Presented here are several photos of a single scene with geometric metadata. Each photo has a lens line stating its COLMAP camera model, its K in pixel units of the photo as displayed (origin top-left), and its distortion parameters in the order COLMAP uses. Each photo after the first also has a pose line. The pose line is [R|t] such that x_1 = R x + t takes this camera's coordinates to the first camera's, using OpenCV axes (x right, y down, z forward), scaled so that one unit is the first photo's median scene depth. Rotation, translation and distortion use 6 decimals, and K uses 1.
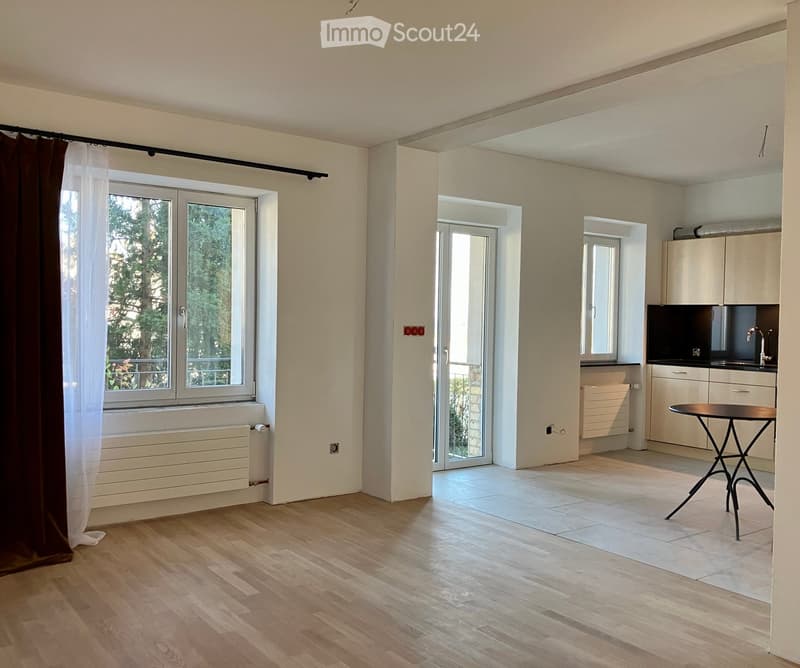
lens RADIAL K [[745.2, 0, 355.1], [0, 745.2, 326.8], [0, 0, 1]] dist [-0.000904, 0.000000]
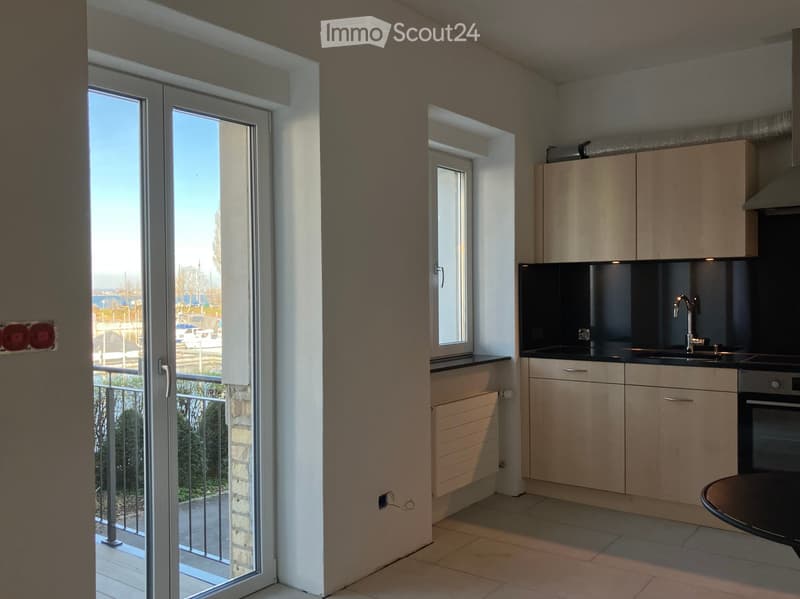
lens RADIAL K [[739.7, 0, 397.7], [0, 739.7, 294.4], [0, 0, 1]] dist [0.024670, 0.000000]
pose [[0.946463, -0.027730, 0.321619, 0.096551], [0.030089, 0.999544, -0.002367, -0.005286], [-0.321407, 0.011917, 0.946866, 0.456201]]
